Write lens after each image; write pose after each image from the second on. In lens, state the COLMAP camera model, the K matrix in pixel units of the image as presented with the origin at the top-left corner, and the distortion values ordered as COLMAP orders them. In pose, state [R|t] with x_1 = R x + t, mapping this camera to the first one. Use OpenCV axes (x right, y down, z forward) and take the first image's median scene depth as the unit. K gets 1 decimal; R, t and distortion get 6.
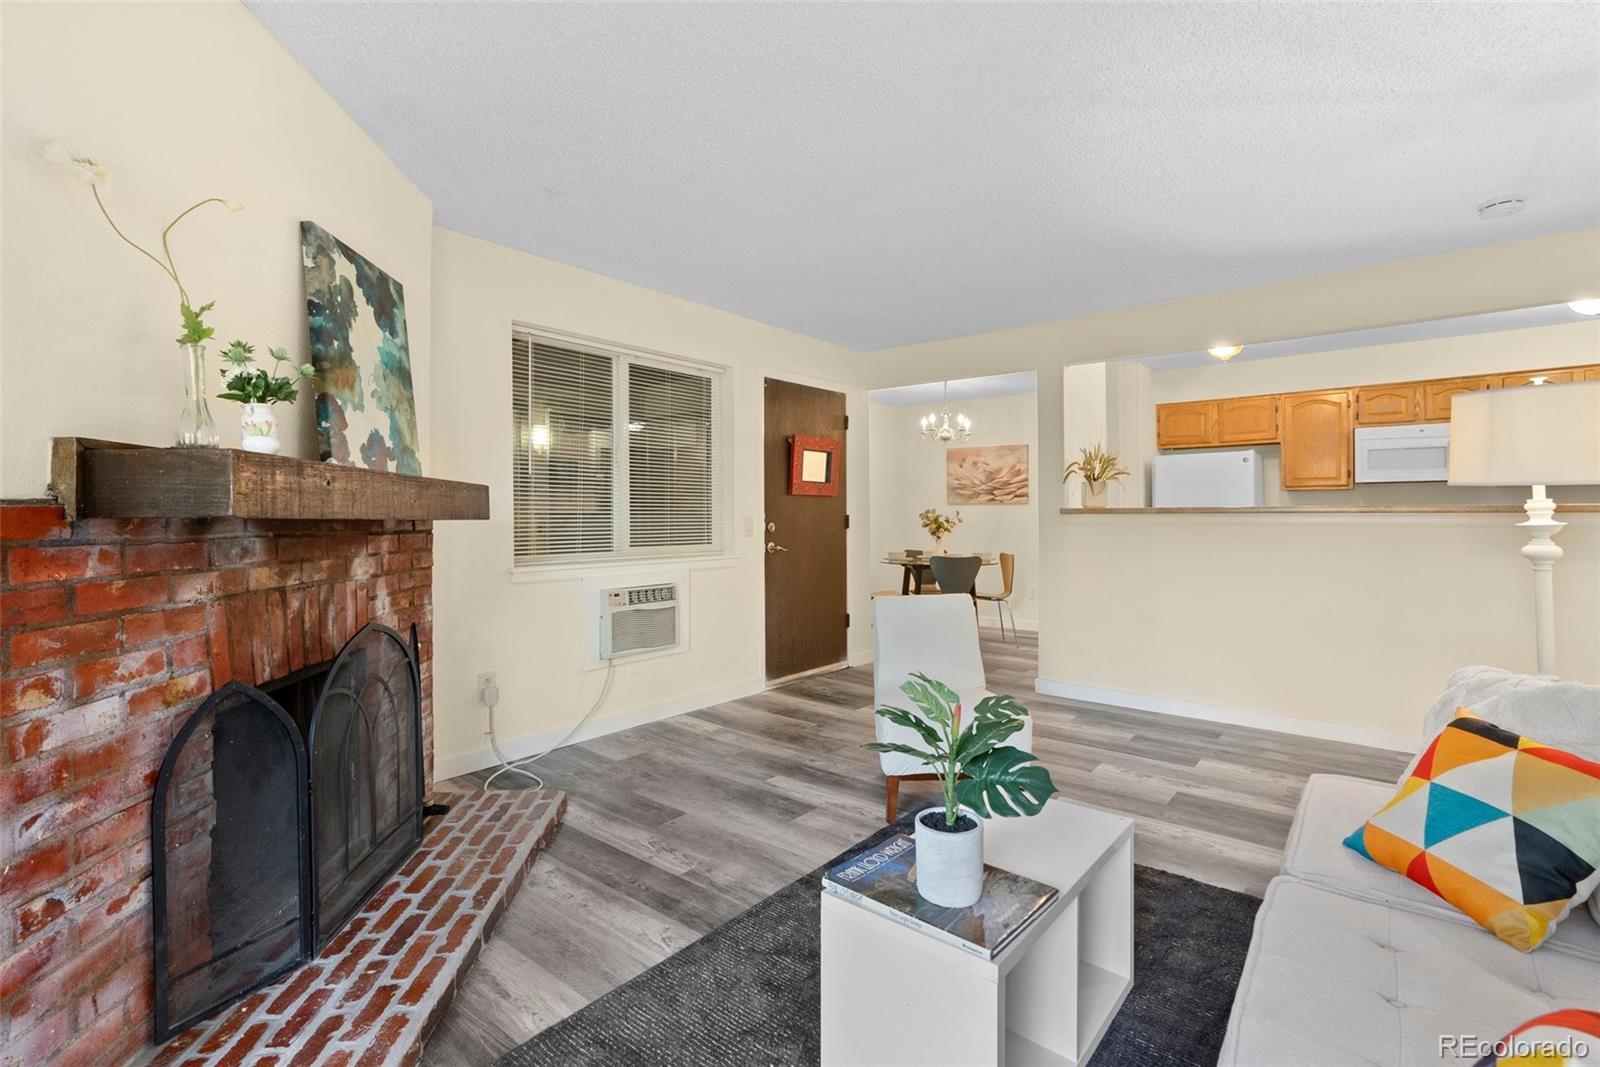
lens RADIAL K [[732.6, 0, 800.3], [0, 732.6, 510.2], [0, 0, 1]] dist [-0.006022, 0.001898]
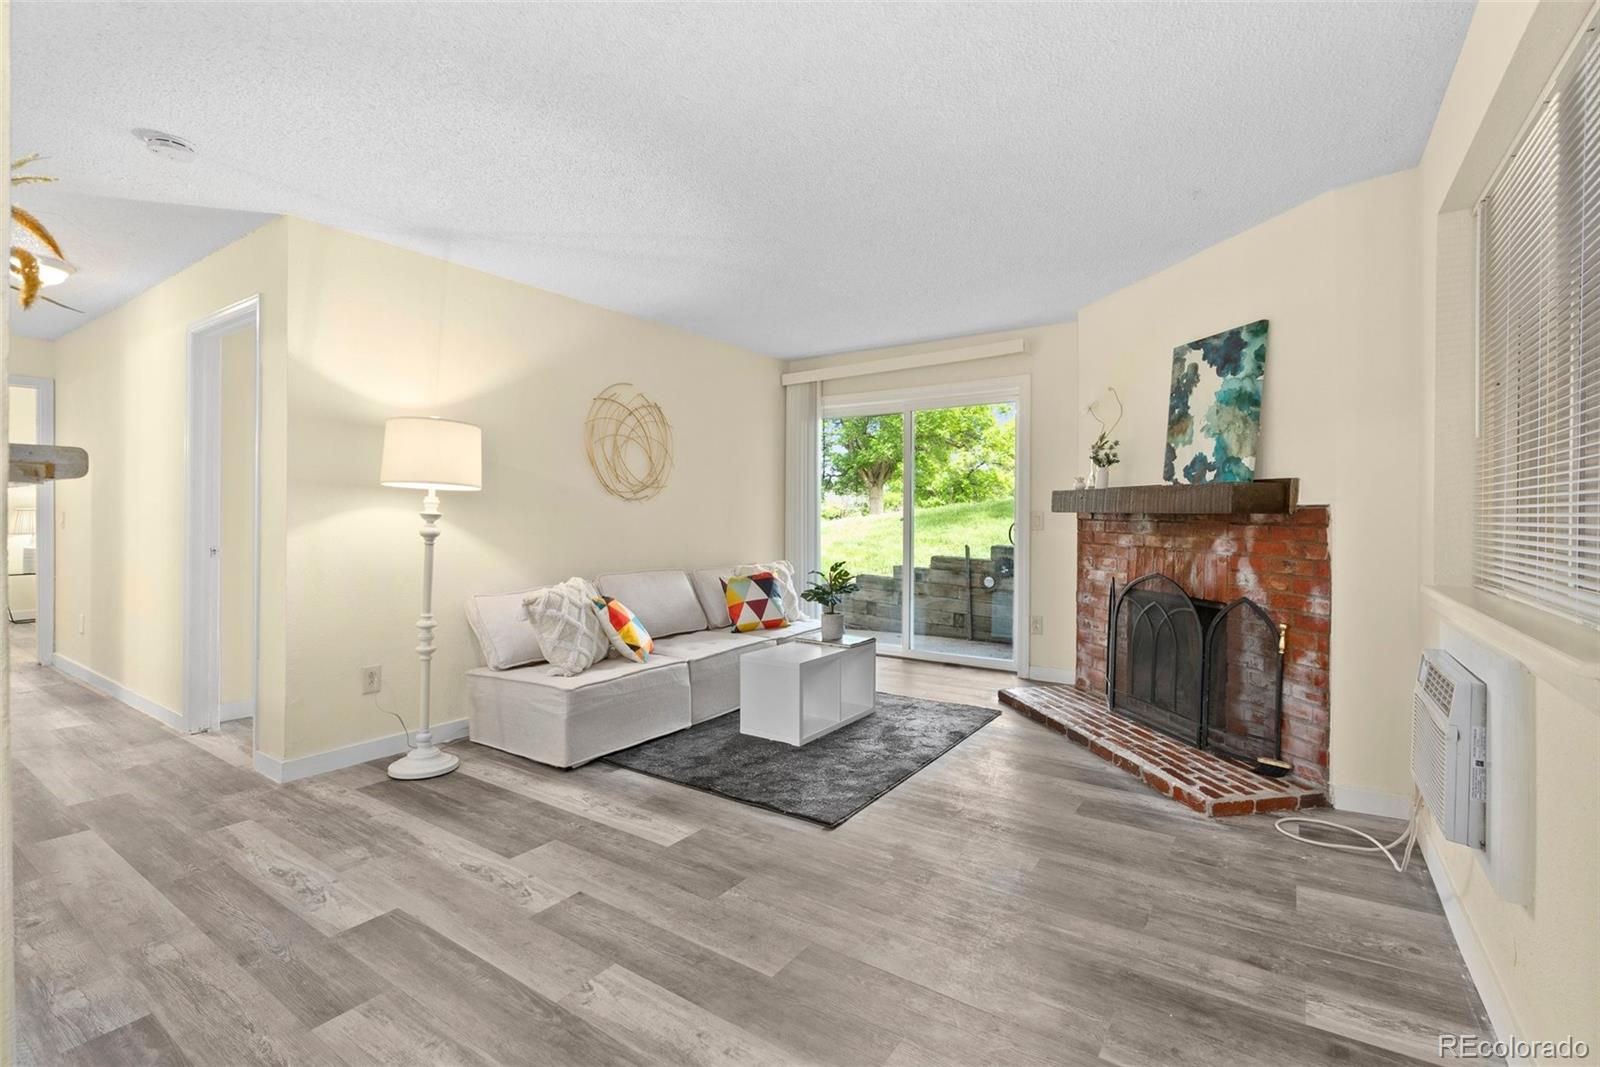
lens RADIAL K [[732.6, 0, 778.0], [0, 732.6, 513.1], [0, 0, 1]] dist [-0.006022, 0.001898]
pose [[-0.997741, -0.003461, -0.067086, 0.411319], [-0.002708, 0.999932, -0.011306, 0.034285], [0.067120, -0.011099, -0.997683, 2.624156]]
